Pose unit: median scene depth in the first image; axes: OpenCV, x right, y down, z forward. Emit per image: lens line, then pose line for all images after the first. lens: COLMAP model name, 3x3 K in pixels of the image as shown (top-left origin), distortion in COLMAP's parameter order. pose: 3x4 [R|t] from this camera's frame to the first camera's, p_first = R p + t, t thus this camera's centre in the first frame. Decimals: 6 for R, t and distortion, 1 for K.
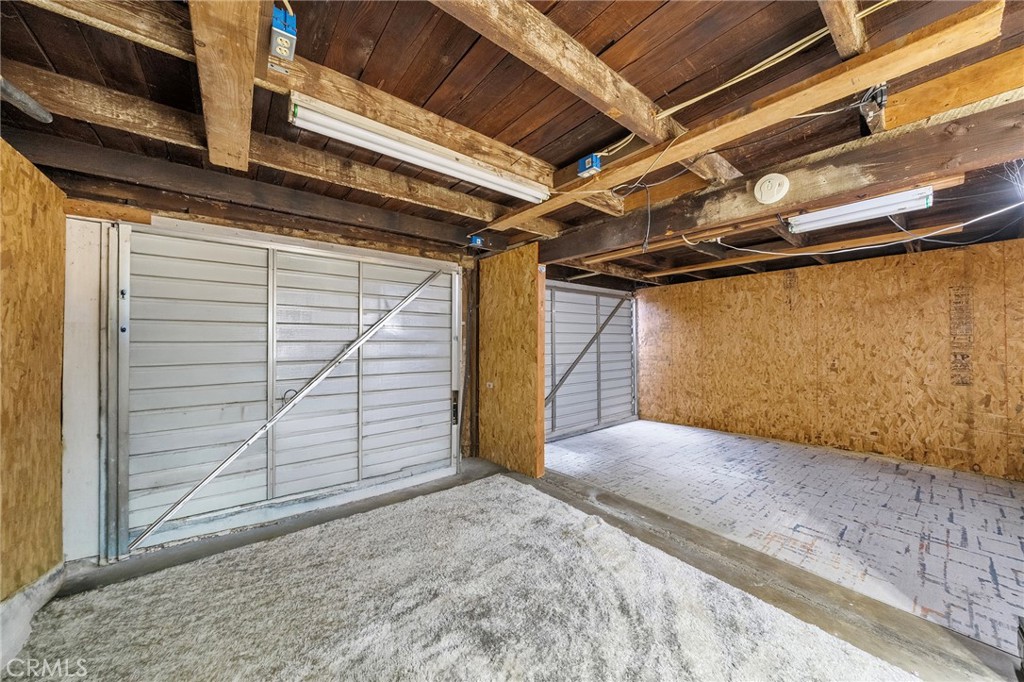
lens RADIAL K [[351.7, 0, 508.9], [0, 351.7, 340.9], [0, 0, 1]] dist [-0.001373, -0.000230]
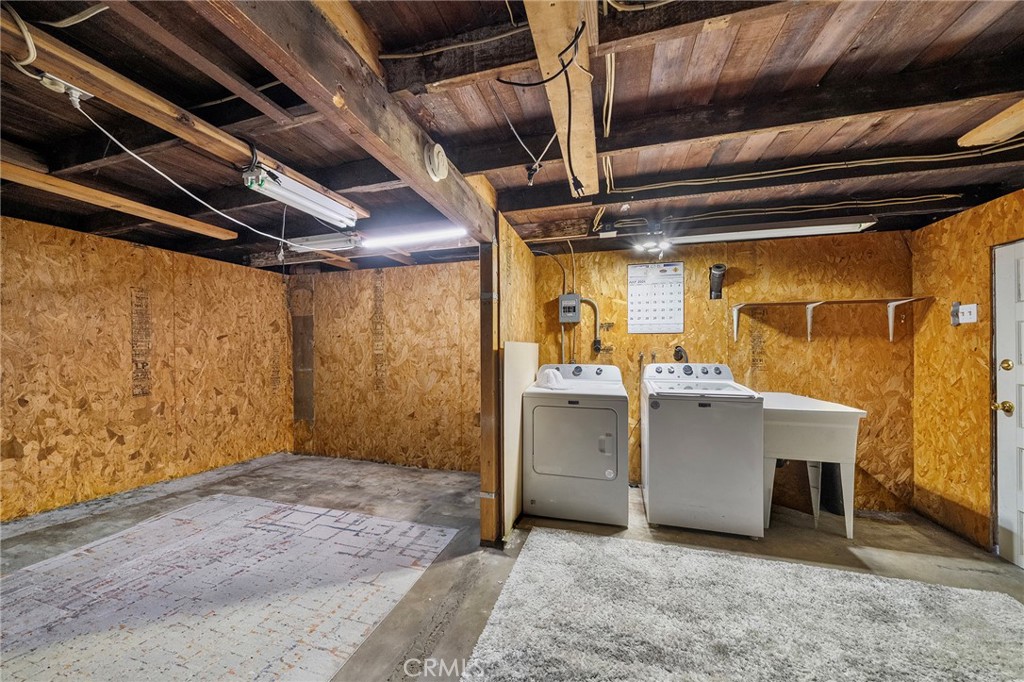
lens RADIAL K [[351.7, 0, 508.9], [0, 351.7, 340.9], [0, 0, 1]] dist [-0.001373, -0.000230]
pose [[-0.582978, 0.013289, 0.812380, -0.014270], [0.000416, 0.999871, -0.016057, -0.002851], [-0.812488, -0.009023, -0.582908, 0.785160]]
